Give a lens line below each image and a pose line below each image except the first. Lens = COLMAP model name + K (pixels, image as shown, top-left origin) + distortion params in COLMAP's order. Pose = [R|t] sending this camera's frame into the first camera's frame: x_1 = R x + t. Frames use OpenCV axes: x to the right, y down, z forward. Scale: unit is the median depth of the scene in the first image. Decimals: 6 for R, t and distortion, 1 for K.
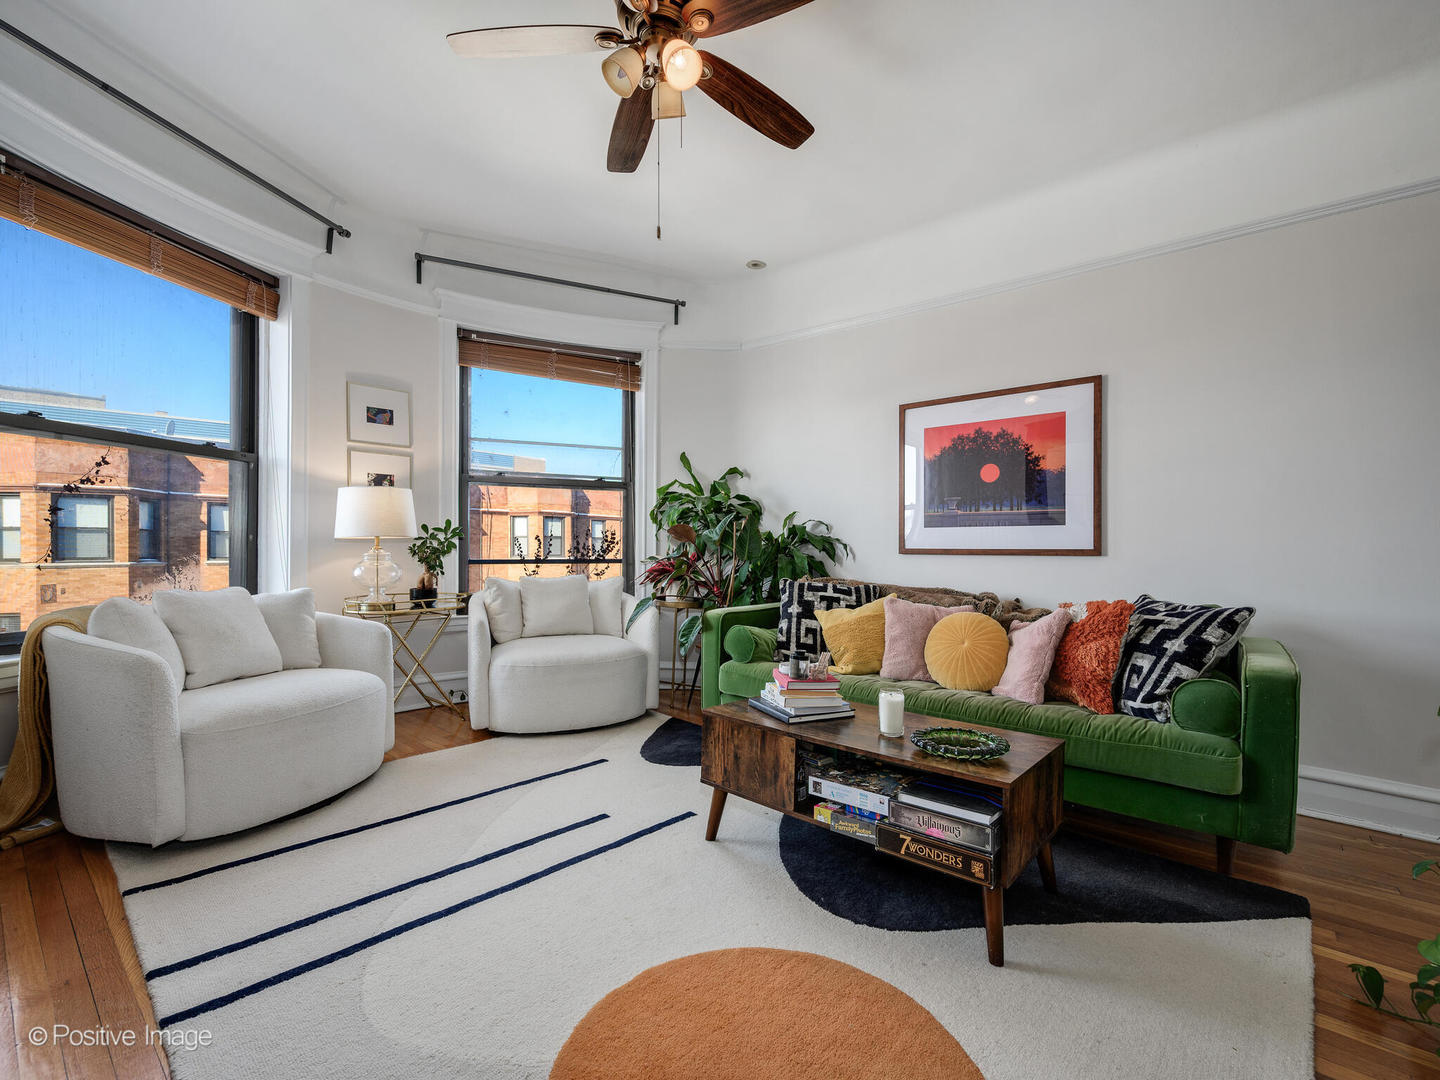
lens RADIAL K [[652.0, 0, 720.3], [0, 652.0, 537.9], [0, 0, 1]] dist [-0.004284, -0.000020]
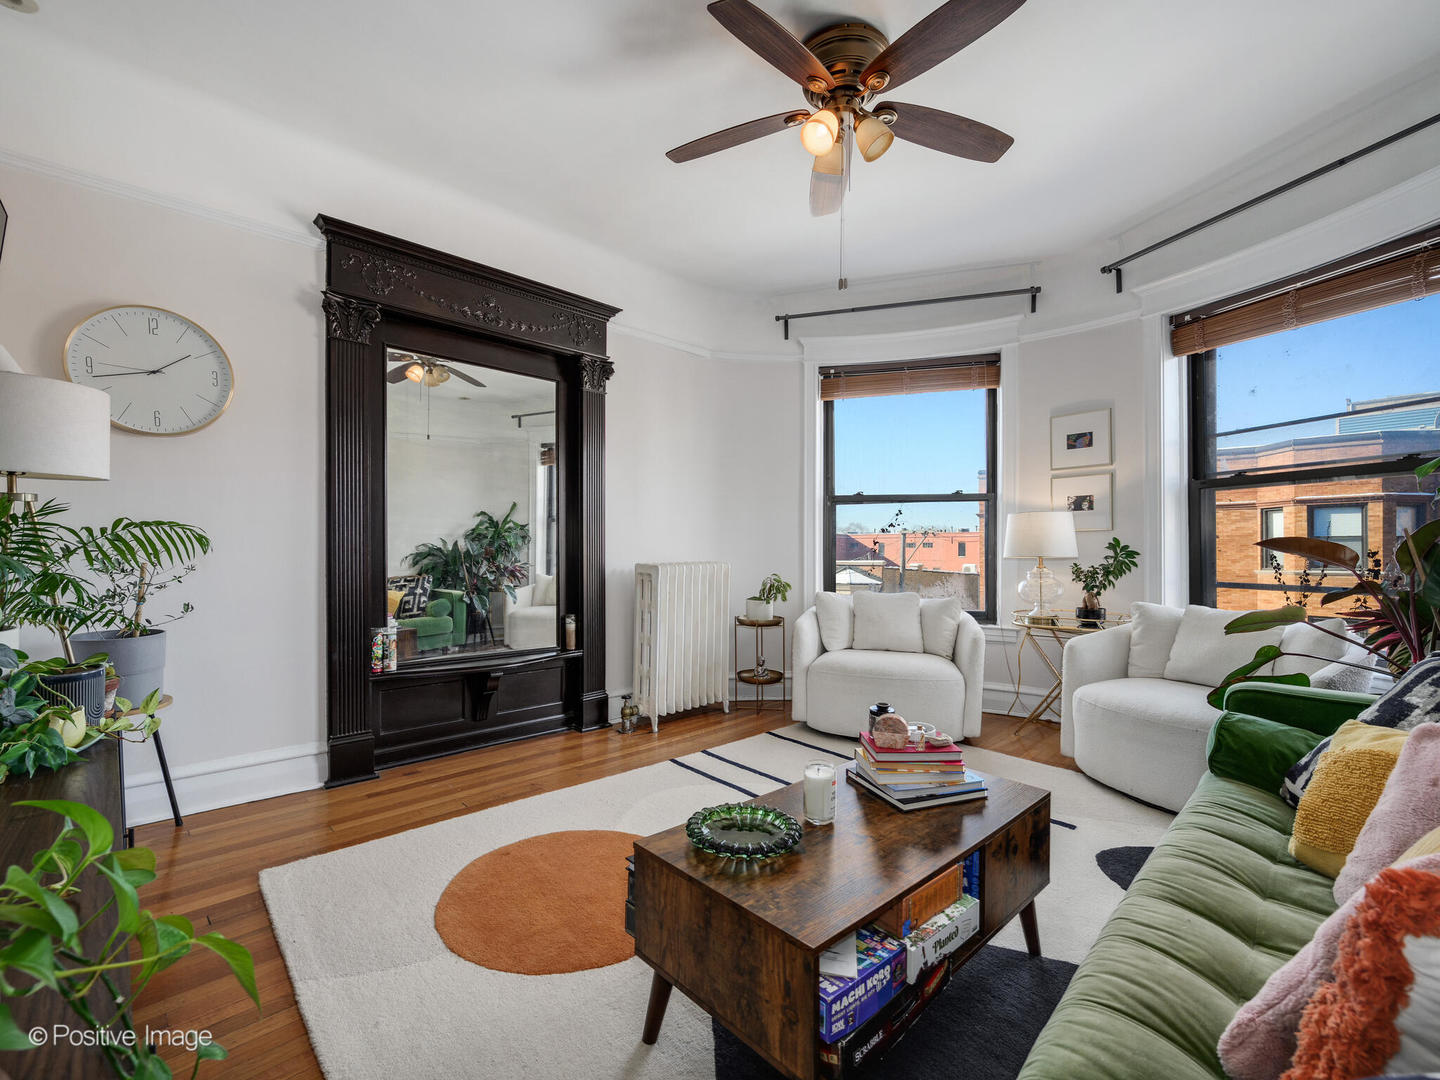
lens RADIAL K [[652.0, 0, 720.8], [0, 652.0, 550.4], [0, 0, 1]] dist [-0.004284, -0.000020]
pose [[-0.109994, -0.003995, -0.993924, 0.685298], [0.016267, 0.999851, -0.005819, -0.016116], [0.993799, -0.016809, -0.109913, 0.630962]]
